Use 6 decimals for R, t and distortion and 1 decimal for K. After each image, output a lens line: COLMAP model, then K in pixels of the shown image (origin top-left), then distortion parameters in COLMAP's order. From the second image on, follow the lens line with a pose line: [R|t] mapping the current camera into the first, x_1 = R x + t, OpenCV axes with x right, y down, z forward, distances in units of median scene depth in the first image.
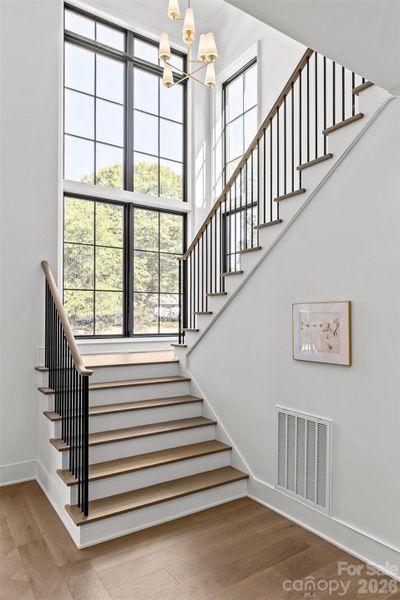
lens RADIAL K [[401.6, 0, 200.8], [0, 401.6, 304.9], [0, 0, 1]] dist [-0.011811, -0.007146]
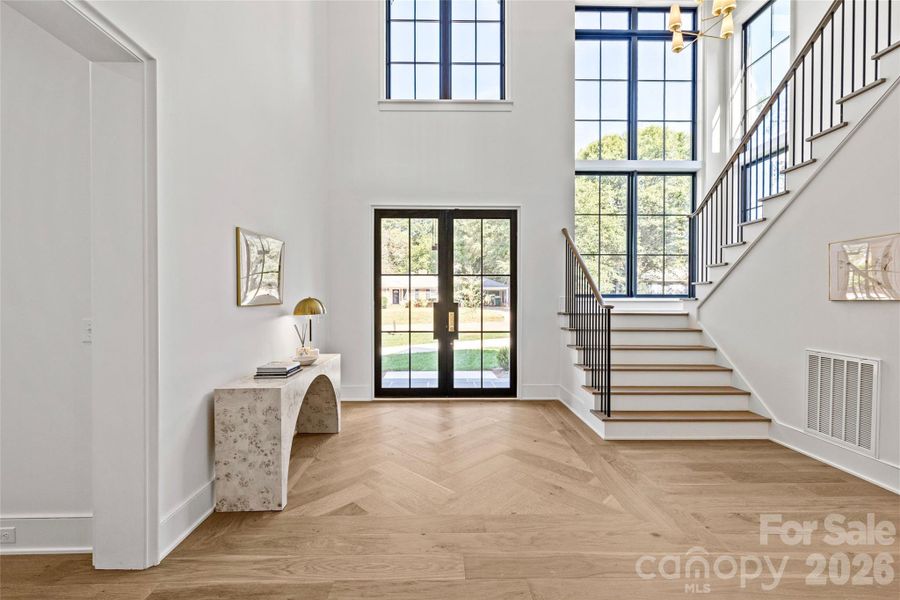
lens RADIAL K [[403.6, 0, 440.9], [0, 403.6, 301.3], [0, 0, 1]] dist [-0.002765, 0.000378]
pose [[0.834182, 0.005638, -0.551461, -0.013650], [0.013911, 0.999414, 0.031260, 0.067380], [0.551314, -0.033748, 0.833615, -0.248617]]
